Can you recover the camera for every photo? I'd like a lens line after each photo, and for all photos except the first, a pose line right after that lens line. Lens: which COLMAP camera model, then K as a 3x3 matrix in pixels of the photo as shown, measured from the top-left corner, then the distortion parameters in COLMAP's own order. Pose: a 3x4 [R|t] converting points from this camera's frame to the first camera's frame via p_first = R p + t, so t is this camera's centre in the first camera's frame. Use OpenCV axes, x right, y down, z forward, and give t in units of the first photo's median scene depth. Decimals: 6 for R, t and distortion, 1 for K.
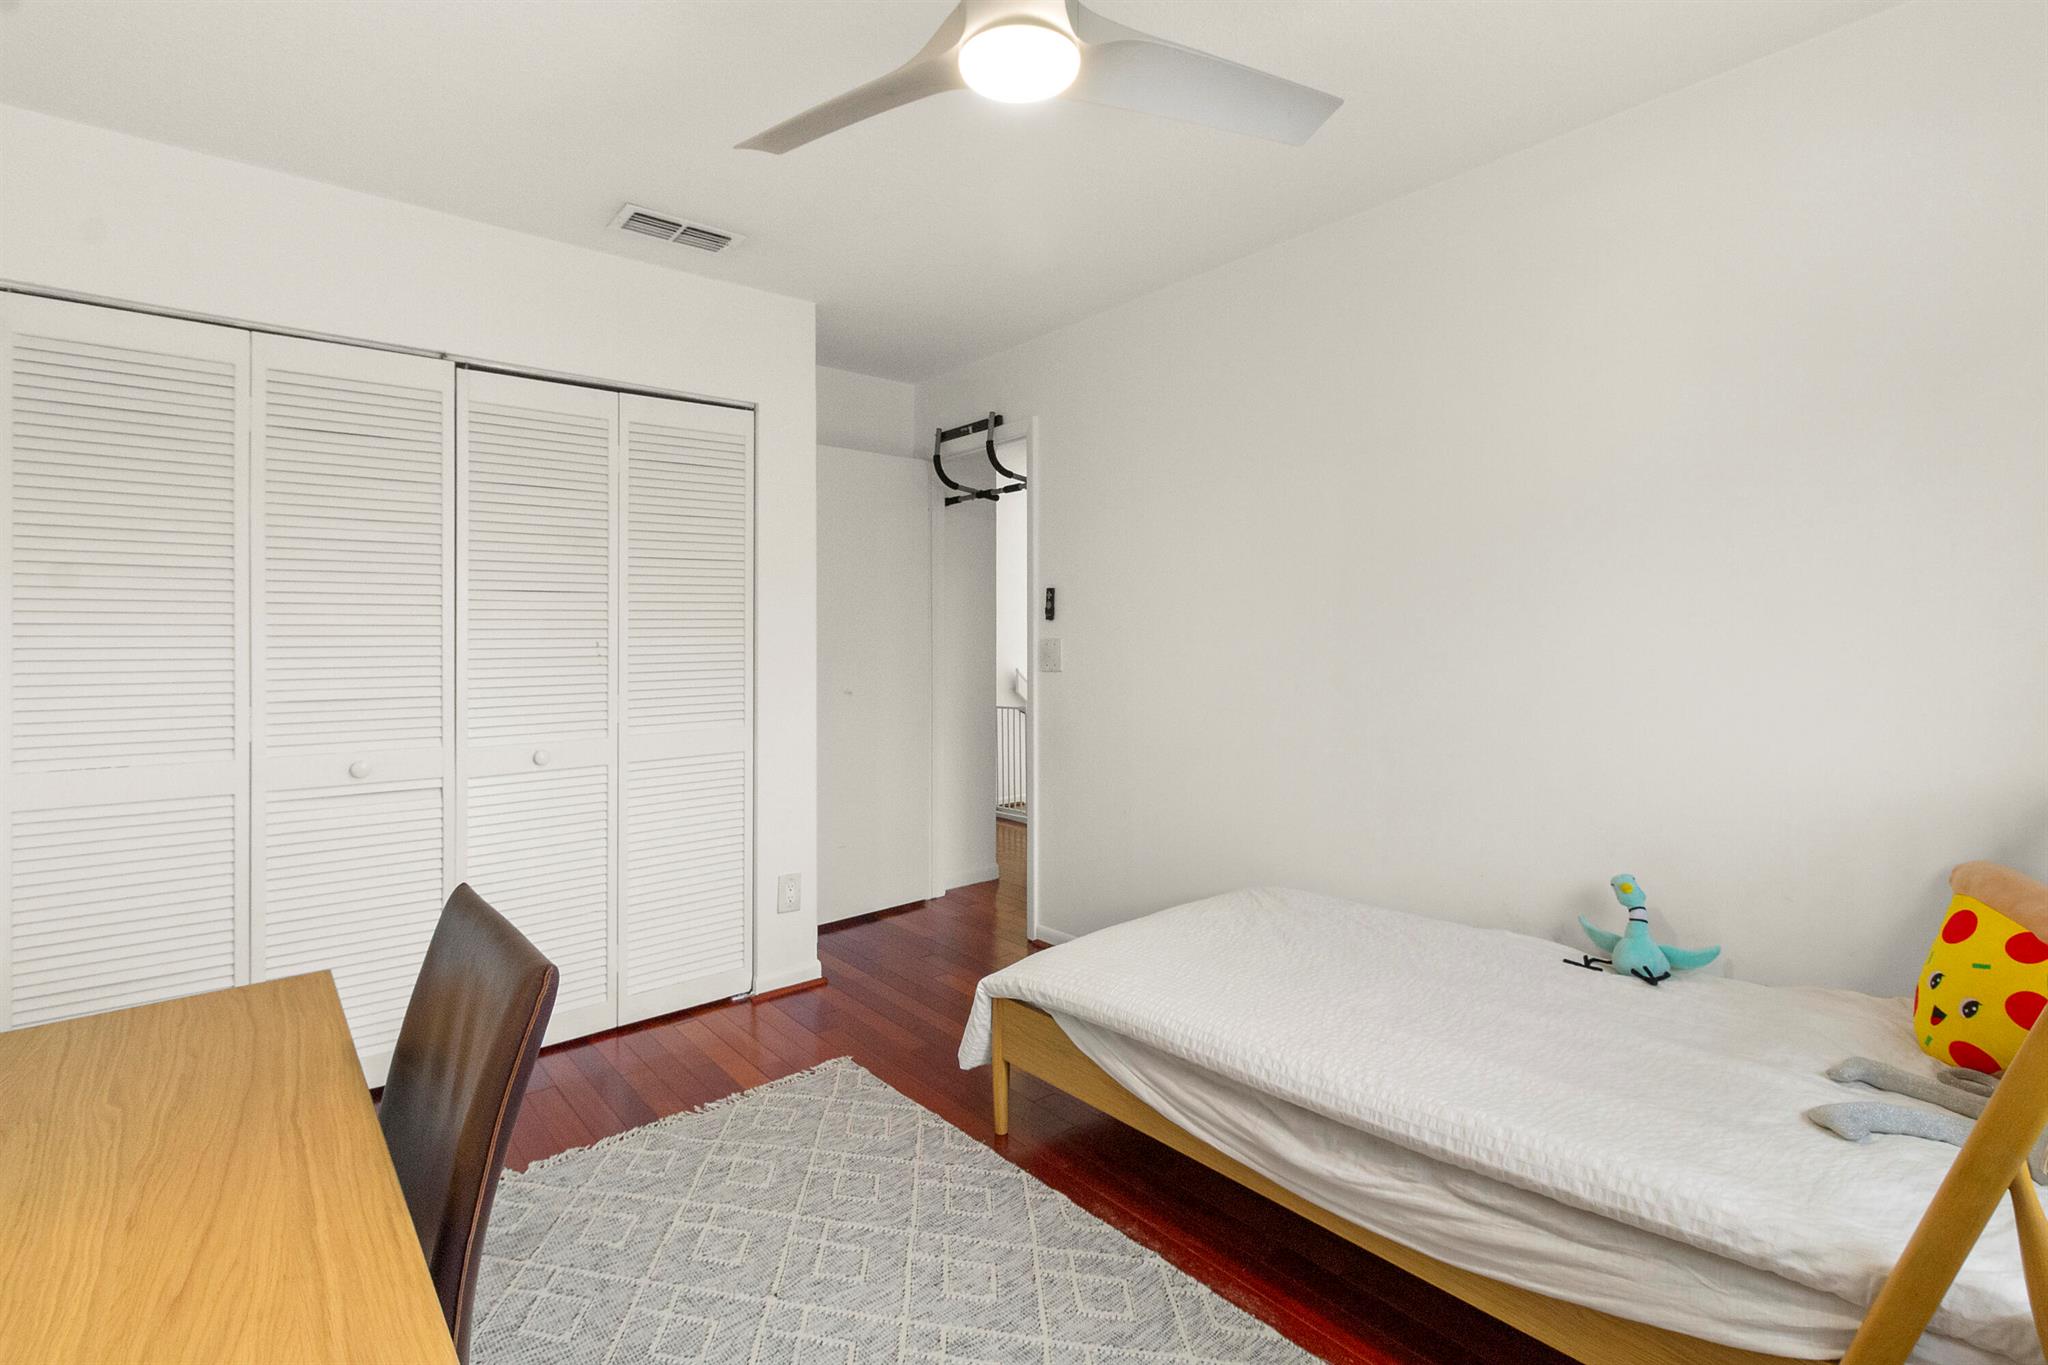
lens RADIAL K [[961.6, 0, 1010.3], [0, 961.6, 644.1], [0, 0, 1]] dist [0.017215, 0.000012]
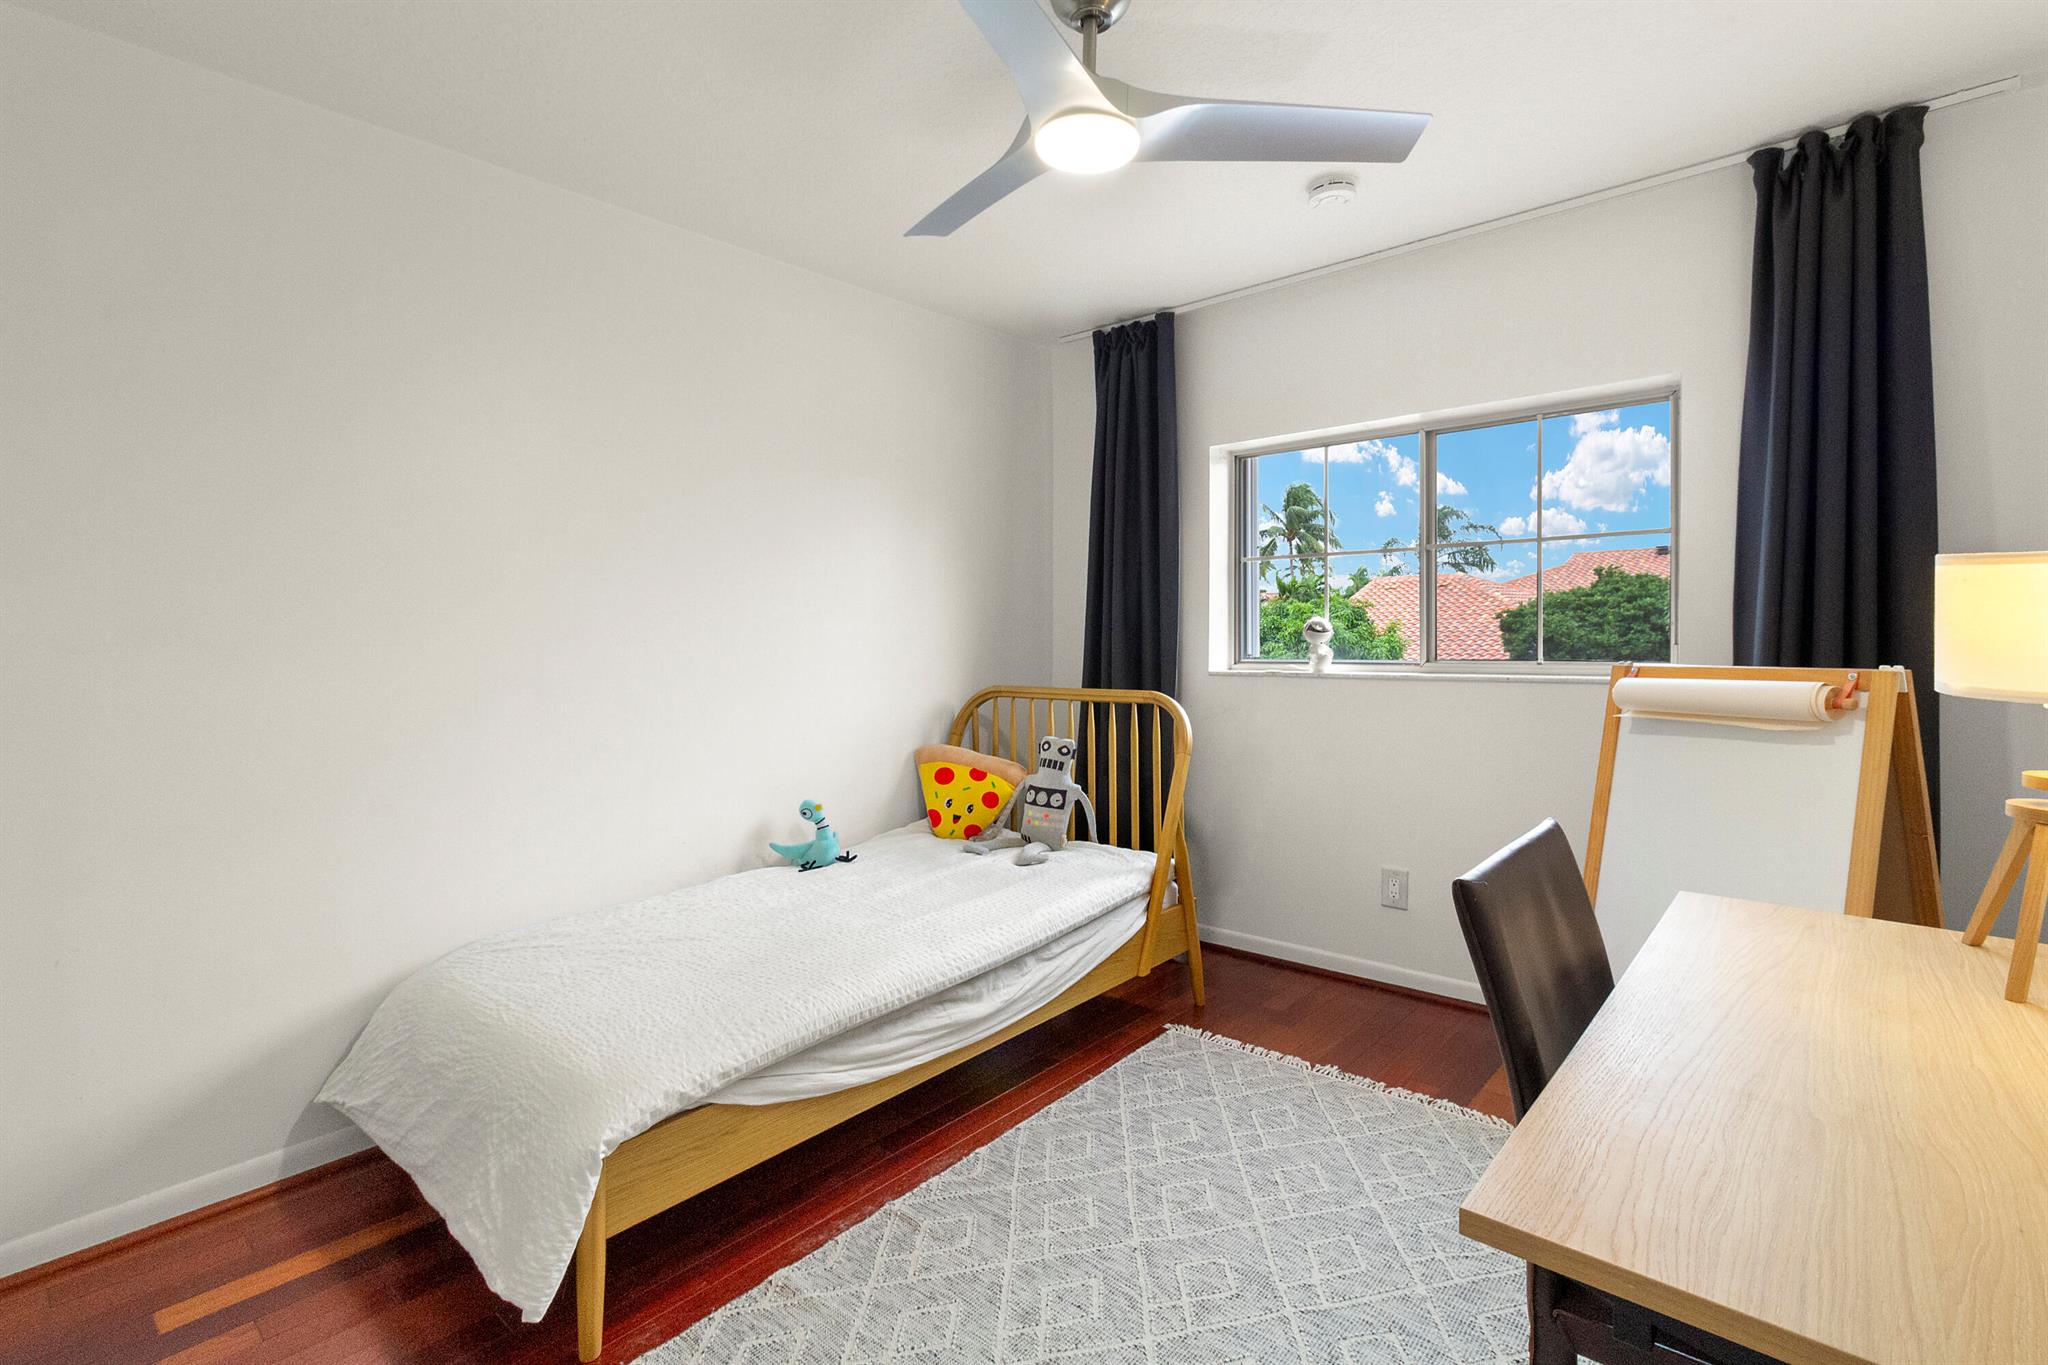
lens RADIAL K [[961.6, 0, 1010.3], [0, 961.6, 644.1], [0, 0, 1]] dist [0.017215, 0.000012]
pose [[-0.160067, -0.000100, 0.987106, -1.028385], [0.012486, 0.999920, 0.002126, 0.003532], [-0.987027, 0.012665, -0.160053, 1.129153]]
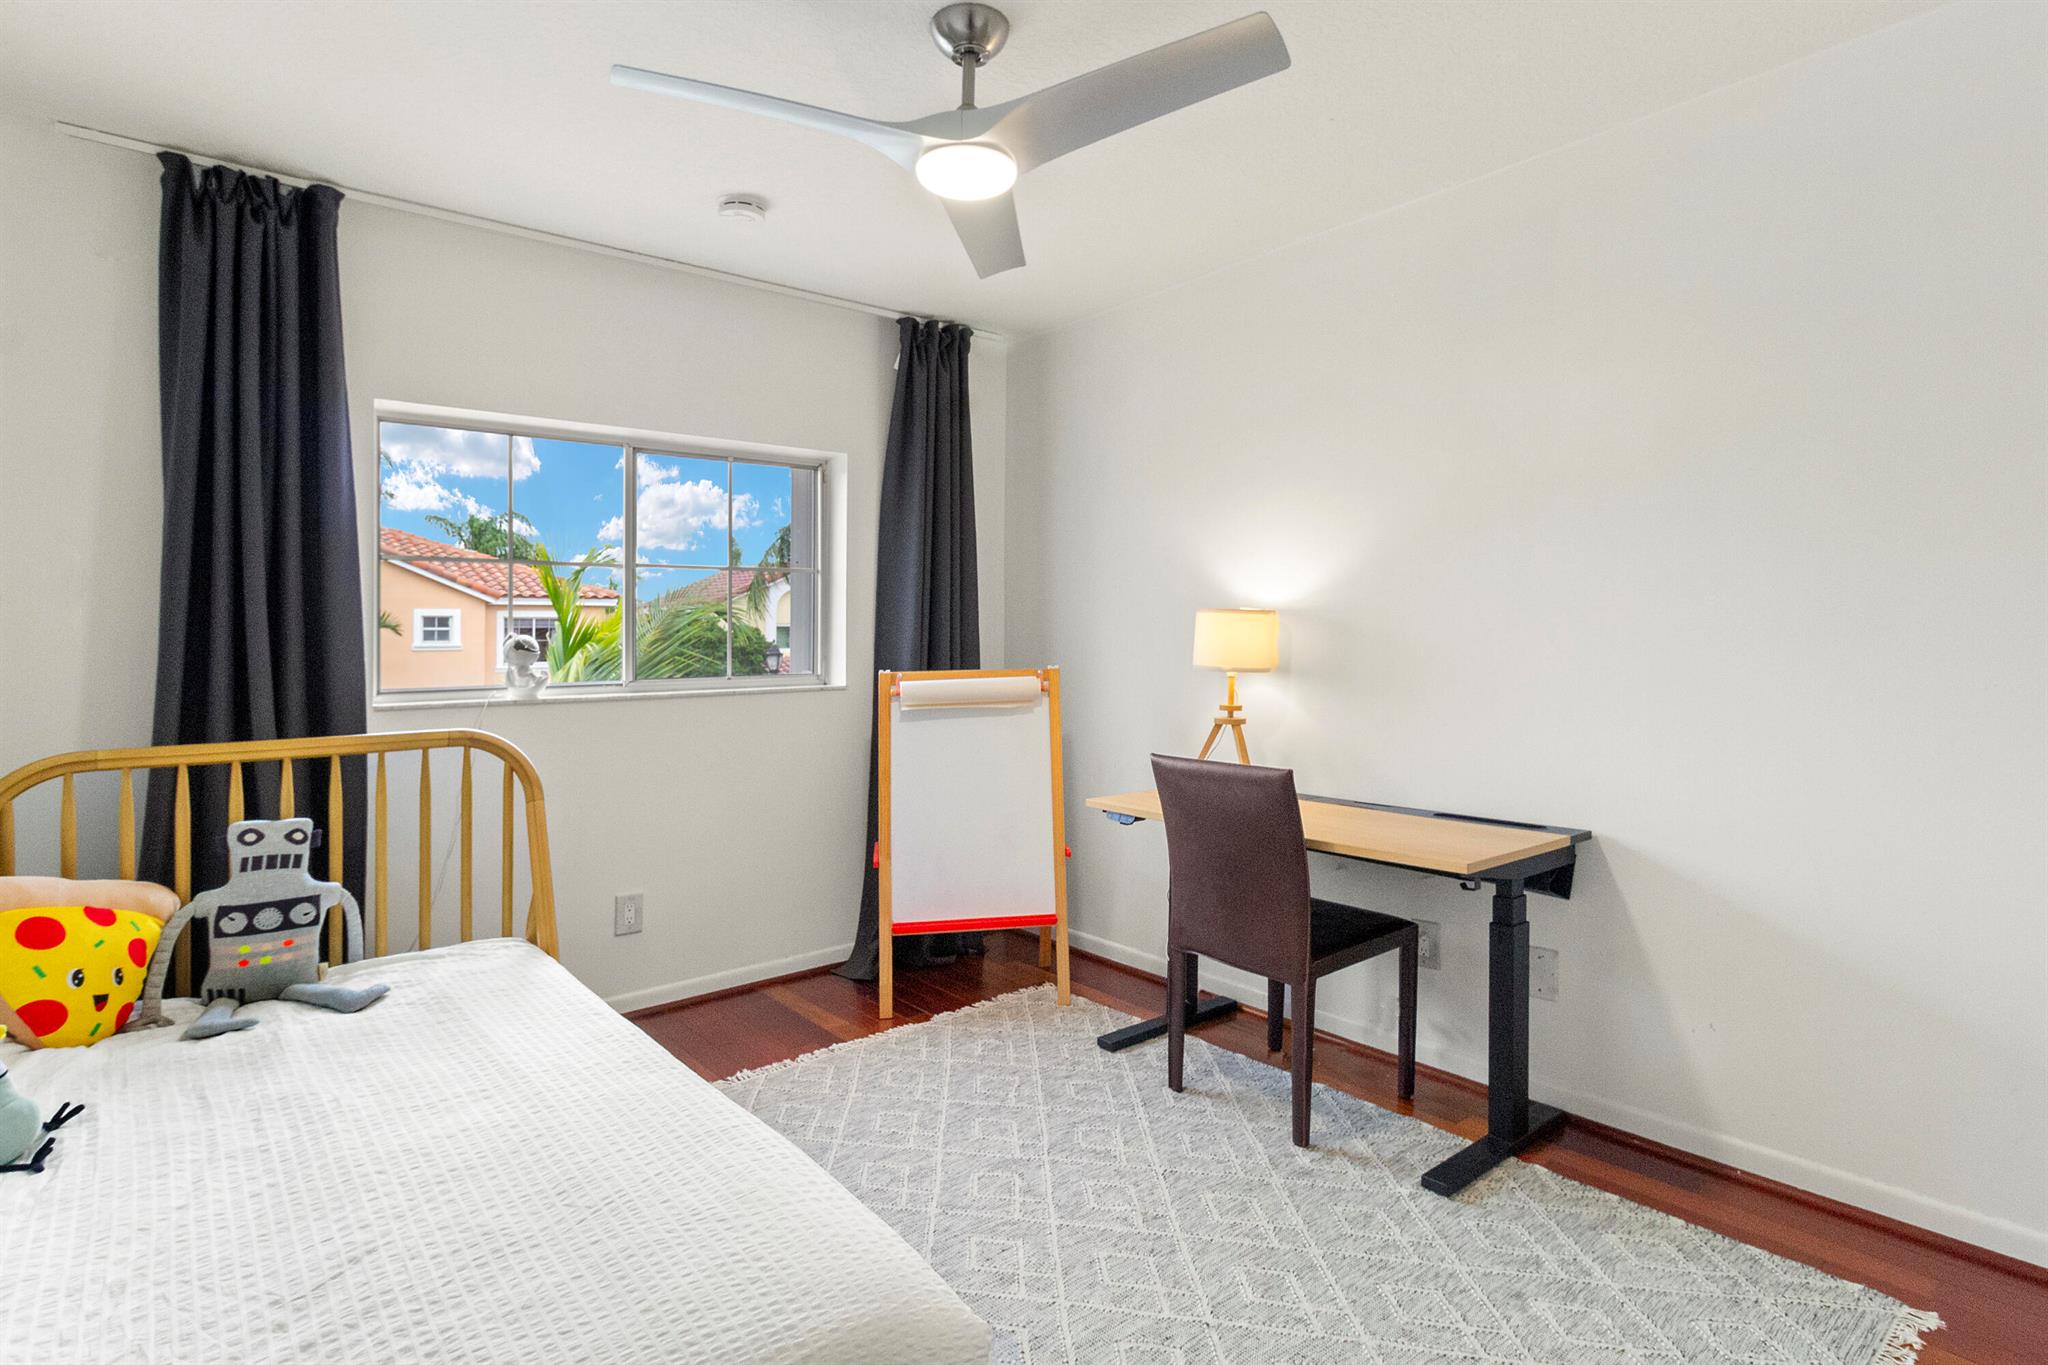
lens RADIAL K [[1037.3, 0, 1024.6], [0, 1037.3, 739.9], [0, 0, 1]] dist [-0.026944, -0.000051]
pose [[-0.999420, 0.029125, -0.017638, -0.081850], [0.027549, 0.996102, 0.083794, 0.016181], [0.020010, 0.083260, -0.996327, 1.995218]]
